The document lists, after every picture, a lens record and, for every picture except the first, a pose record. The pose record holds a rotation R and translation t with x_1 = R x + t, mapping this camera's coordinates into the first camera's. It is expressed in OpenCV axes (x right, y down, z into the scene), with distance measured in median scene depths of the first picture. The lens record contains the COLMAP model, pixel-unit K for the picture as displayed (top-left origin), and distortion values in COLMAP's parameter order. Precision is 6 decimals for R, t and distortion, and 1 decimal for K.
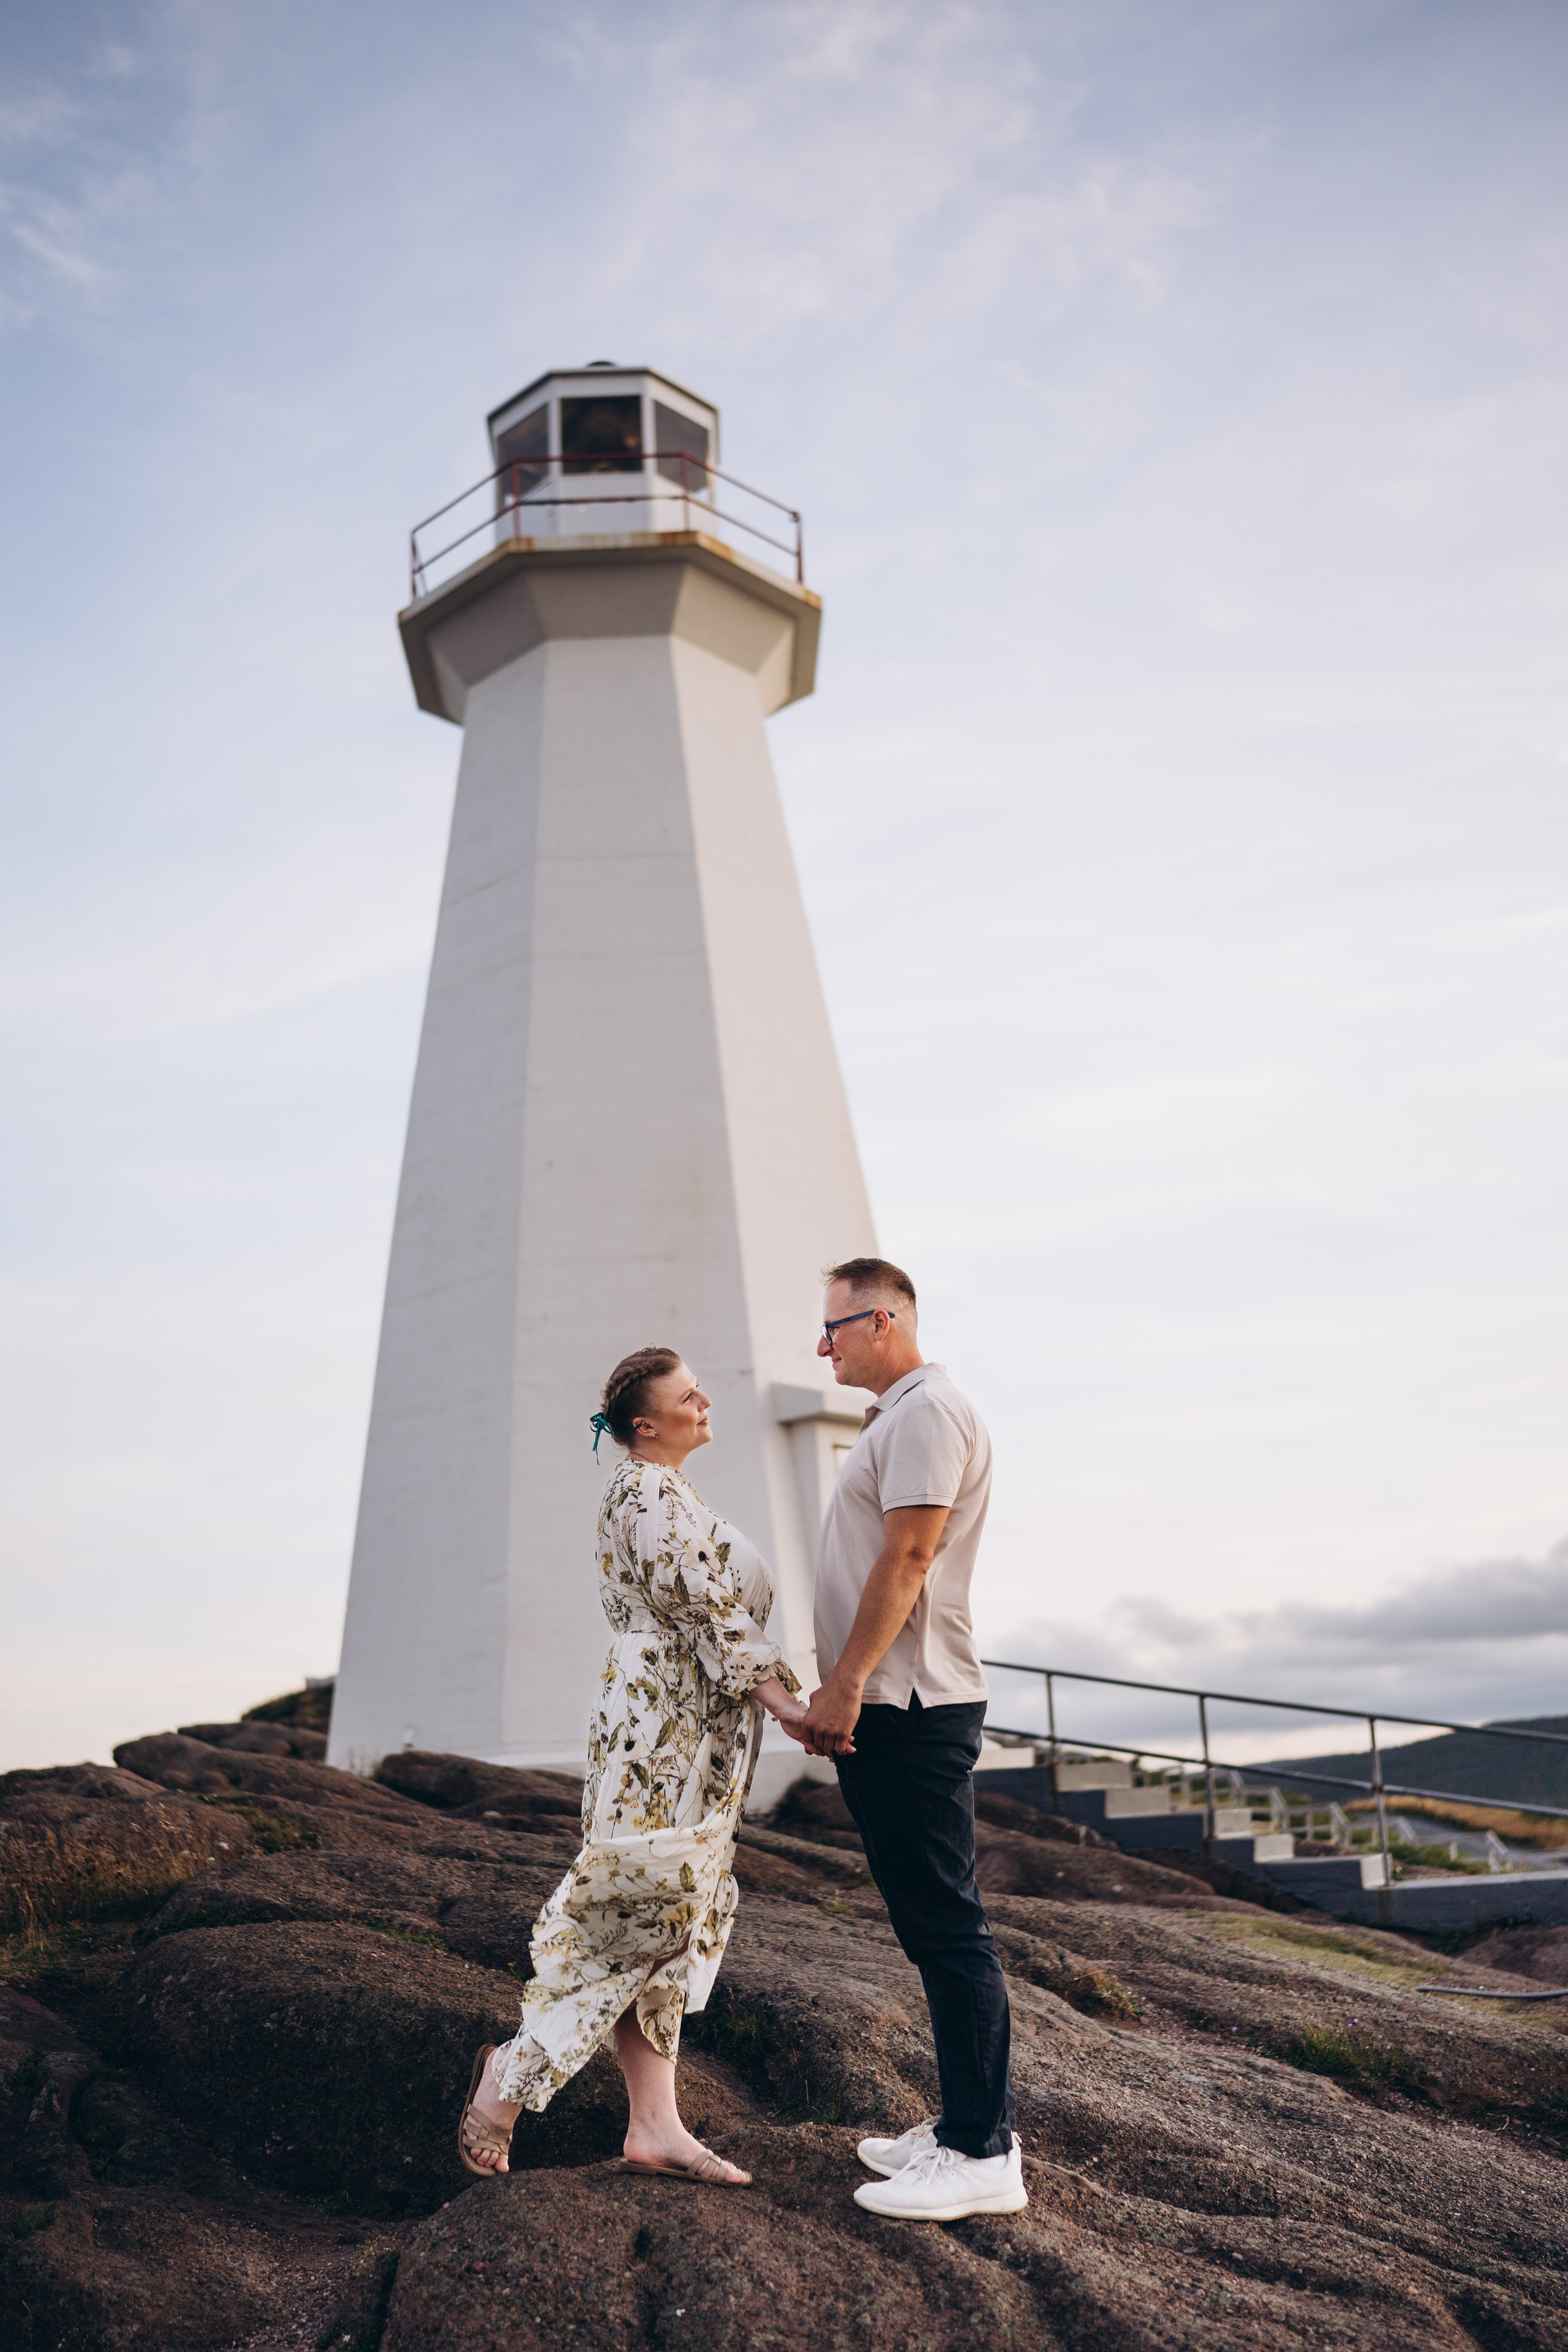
lens RADIAL K [[2320.4, 0, 784.0], [0, 2320.4, 1176.0], [0, 0, 1]] dist [-0.197377, 0.280433]
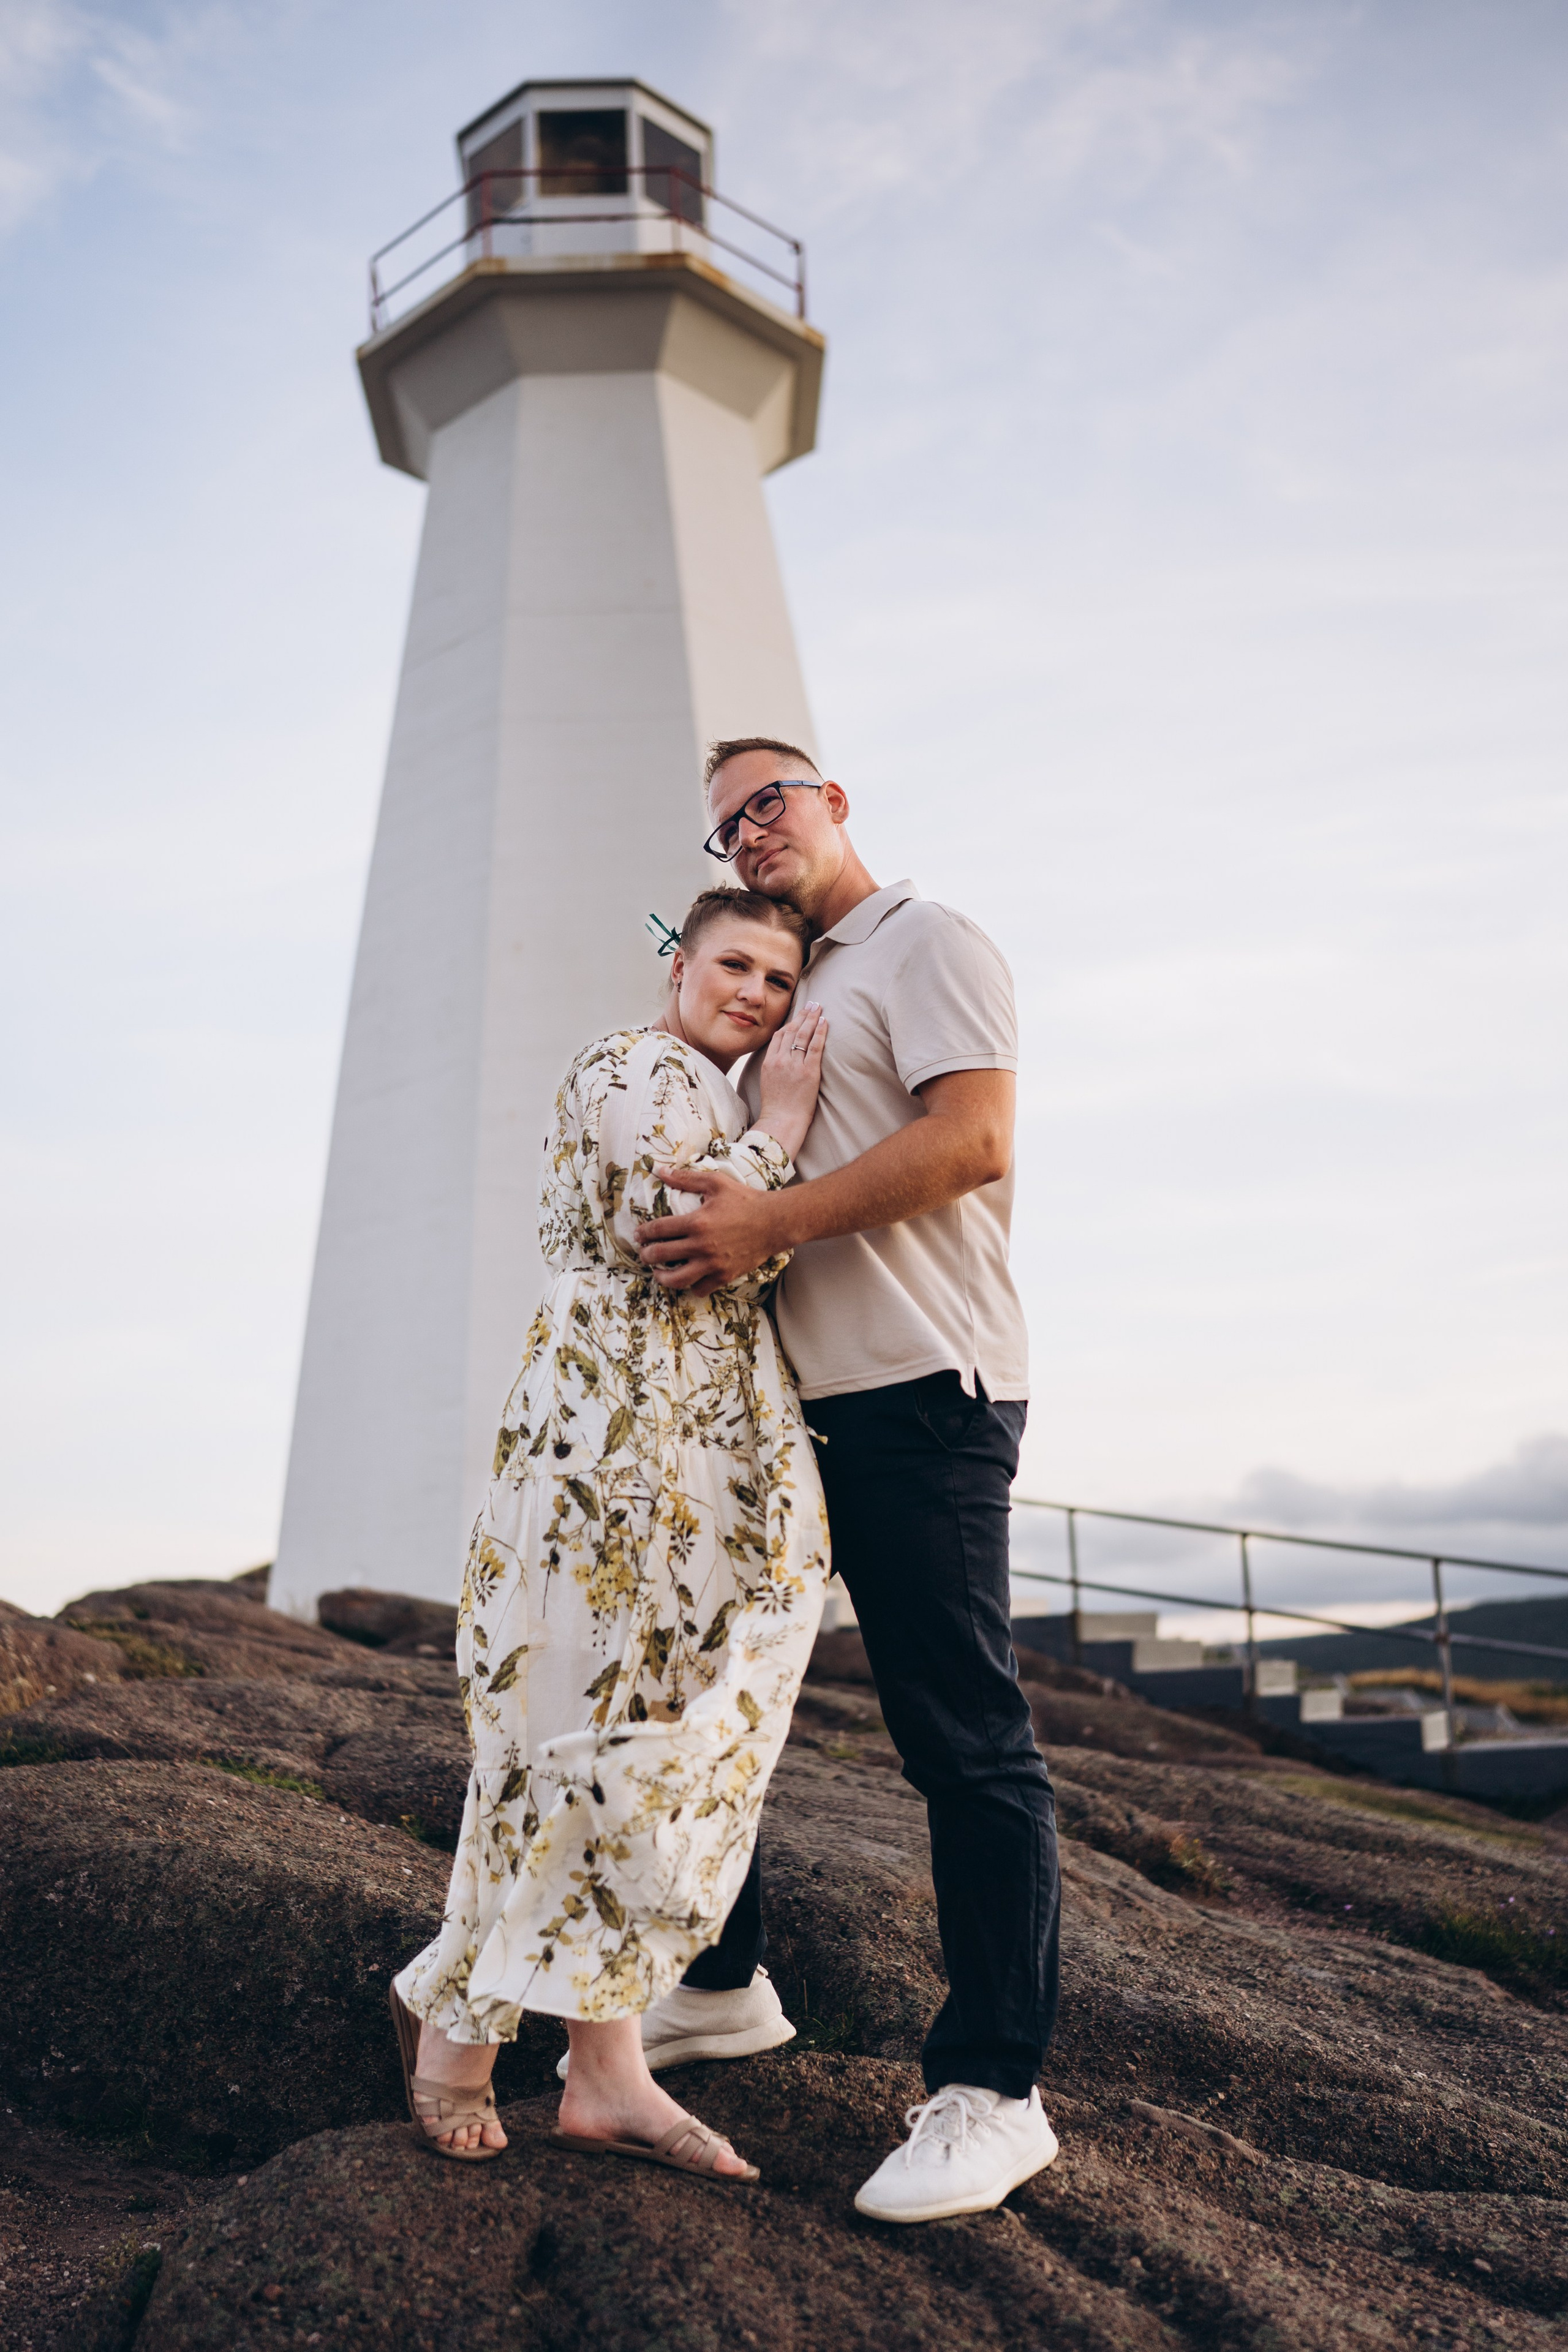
lens RADIAL K [[2343.6, 0, 794.2], [0, 2343.6, 1175.6], [0, 0, 1]] dist [-0.190237, 0.266570]
pose [[0.999940, 0.007687, 0.007746, -0.000784], [-0.008101, 0.998459, 0.054904, 0.086527], [-0.007312, -0.054963, 0.998462, 0.235285]]
